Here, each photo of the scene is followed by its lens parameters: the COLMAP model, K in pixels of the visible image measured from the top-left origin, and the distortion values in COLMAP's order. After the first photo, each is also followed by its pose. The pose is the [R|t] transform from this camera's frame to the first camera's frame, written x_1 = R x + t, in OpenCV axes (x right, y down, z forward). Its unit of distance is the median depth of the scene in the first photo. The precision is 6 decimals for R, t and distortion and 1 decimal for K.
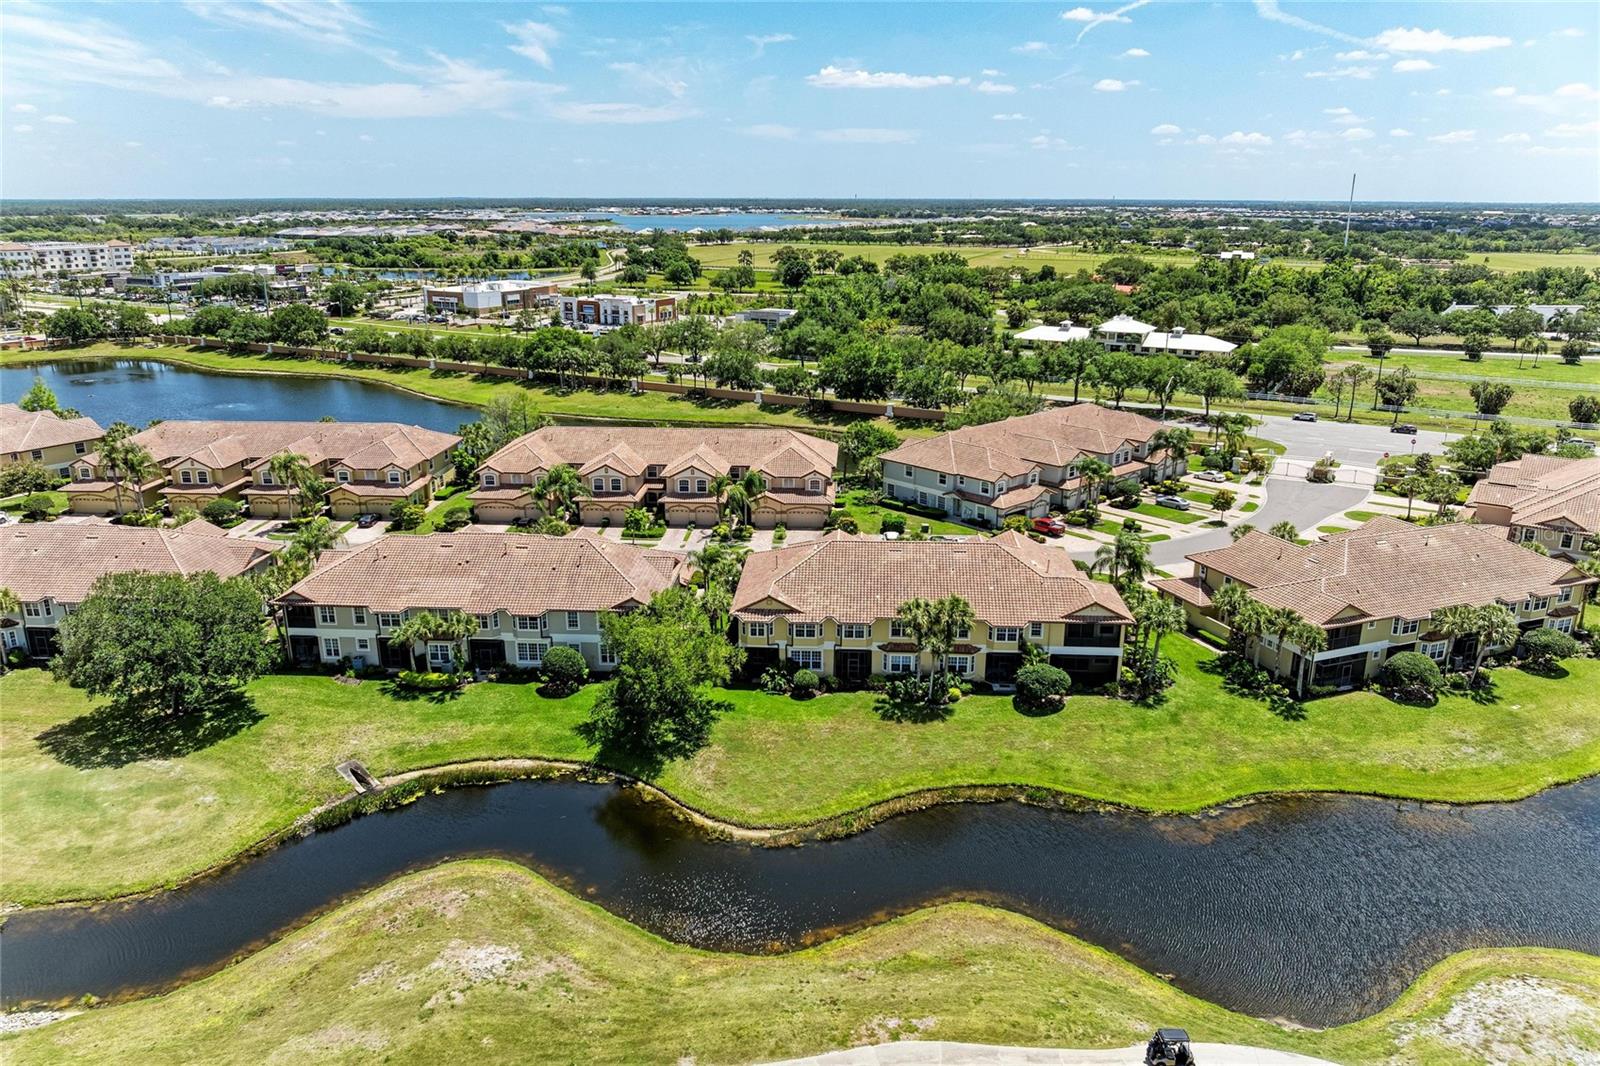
lens RADIAL K [[1124.9, 0, 807.4], [0, 1124.9, 535.4], [0, 0, 1]] dist [-0.014780, -0.001958]
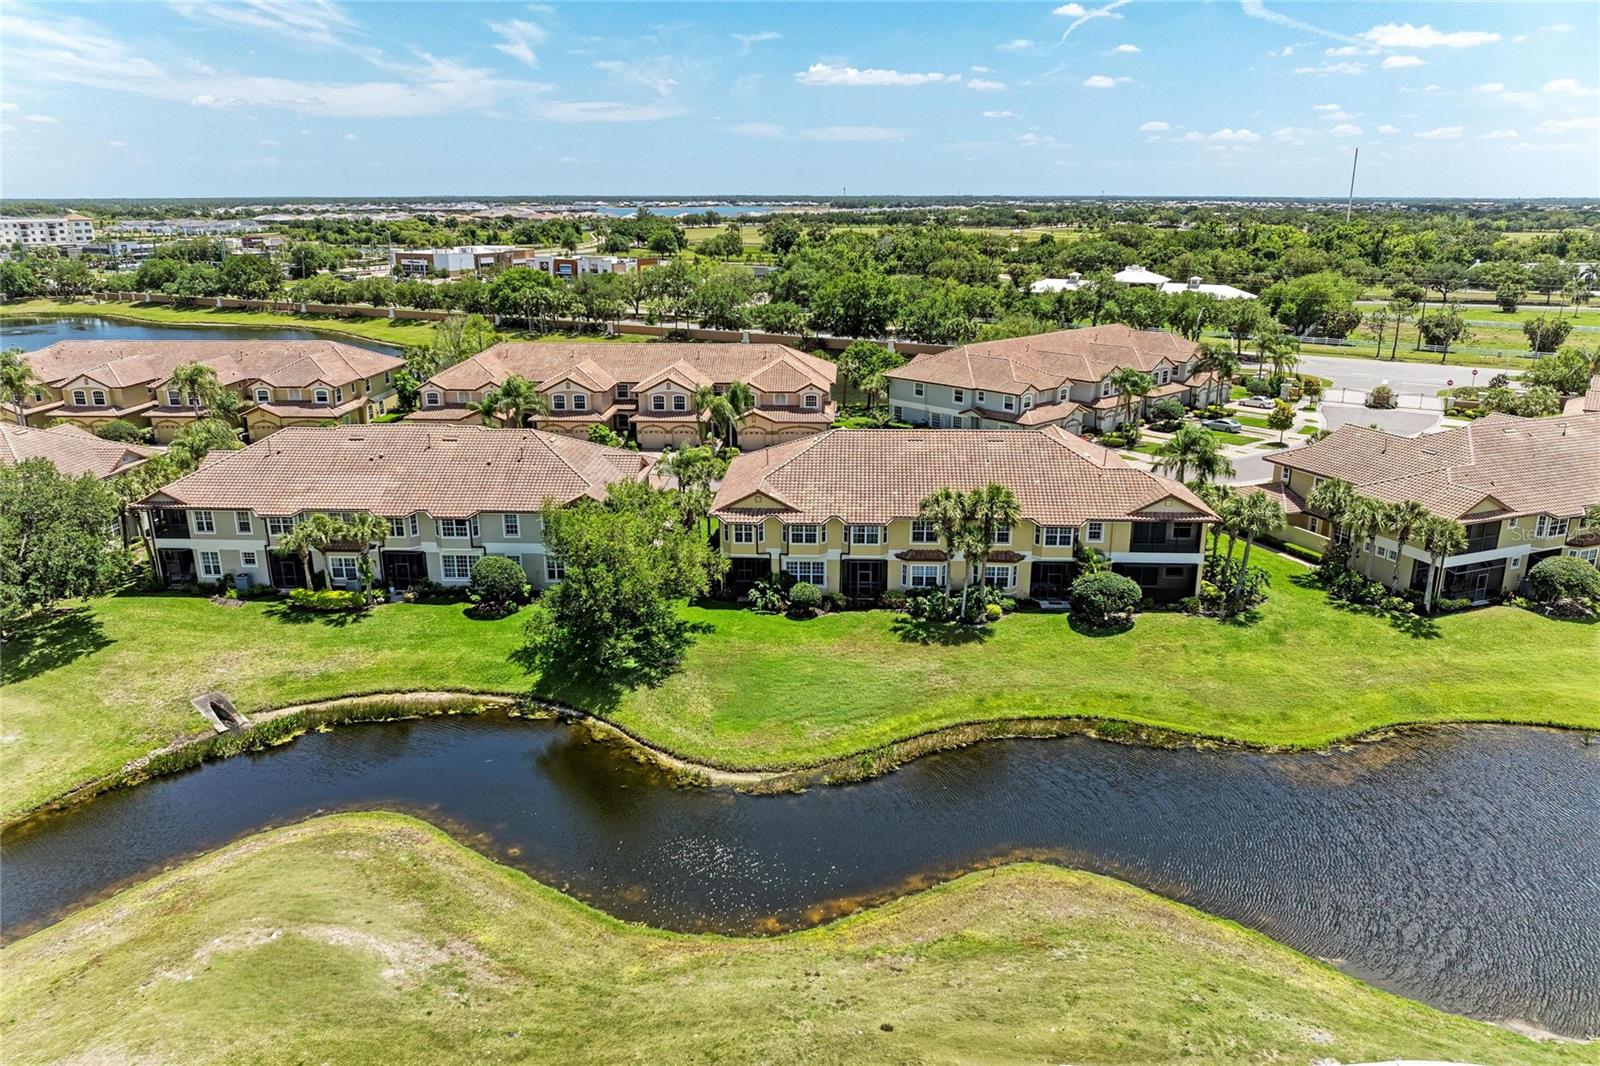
lens RADIAL K [[1124.9, 0, 807.4], [0, 1124.9, 535.4], [0, 0, 1]] dist [-0.014780, -0.001958]
pose [[0.999943, -0.005704, 0.008985, -0.006666], [0.005703, 0.999984, 0.000109, 0.085763], [-0.008986, -0.000057, 0.999960, 0.208182]]
